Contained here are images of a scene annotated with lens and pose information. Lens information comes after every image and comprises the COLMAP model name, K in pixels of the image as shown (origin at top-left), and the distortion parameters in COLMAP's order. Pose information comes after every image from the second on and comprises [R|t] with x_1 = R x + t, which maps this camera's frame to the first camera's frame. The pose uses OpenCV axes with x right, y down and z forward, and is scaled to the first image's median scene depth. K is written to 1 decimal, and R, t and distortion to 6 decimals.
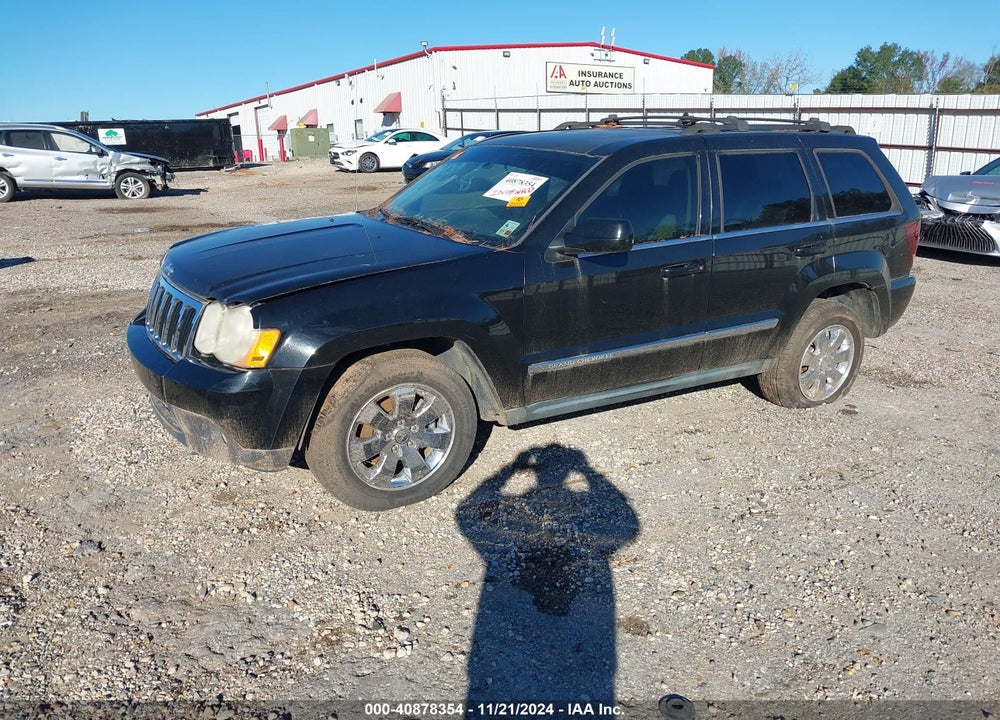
lens RADIAL K [[791.4, 0, 508.2], [0, 791.4, 360.3], [0, 0, 1]] dist [0.010756, -0.006714]
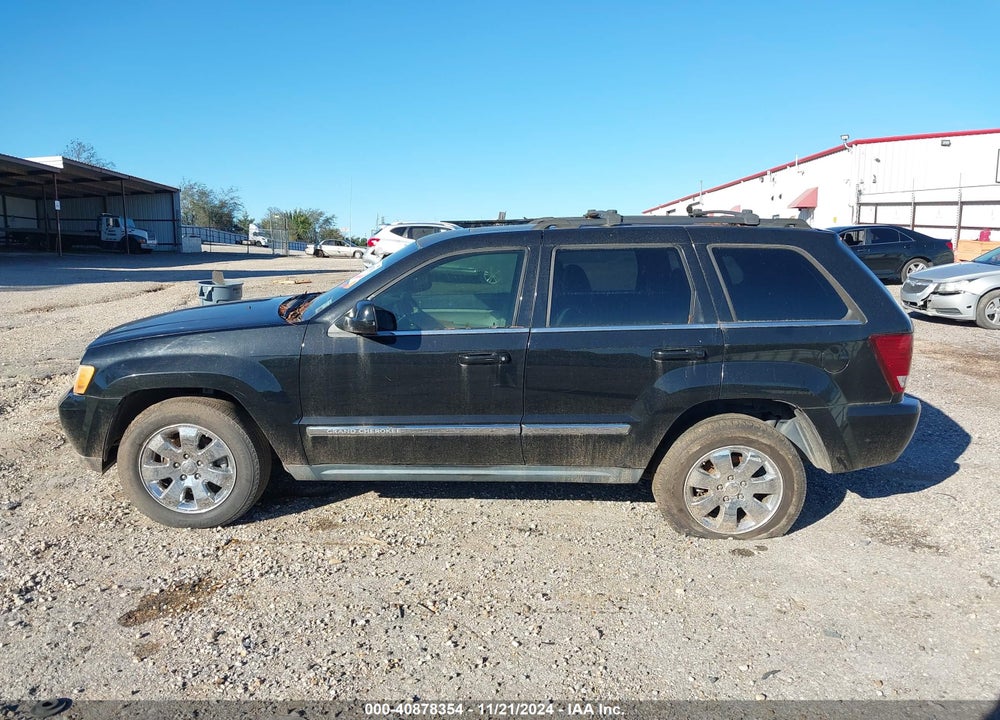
lens RADIAL K [[791.4, 0, 508.2], [0, 791.4, 360.3], [0, 0, 1]] dist [0.010756, -0.006714]
pose [[0.847302, 0.089361, -0.523540, 0.156484], [-0.148550, 0.986275, -0.072071, -0.008935], [0.509914, 0.138837, 0.848948, 0.033207]]
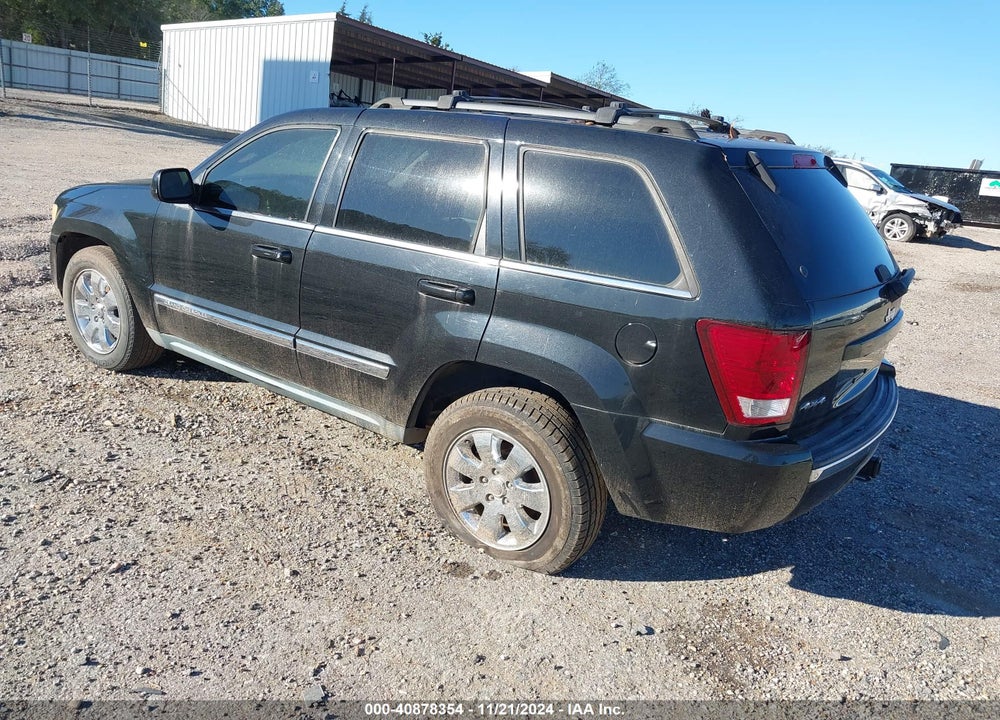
lens RADIAL K [[791.4, 0, 508.2], [0, 791.4, 360.3], [0, 0, 1]] dist [0.010756, -0.006714]
pose [[0.396709, 0.291216, -0.870526, 0.227212], [-0.349528, 0.924825, 0.150096, -0.046202], [0.848795, 0.244729, 0.468674, 0.171063]]
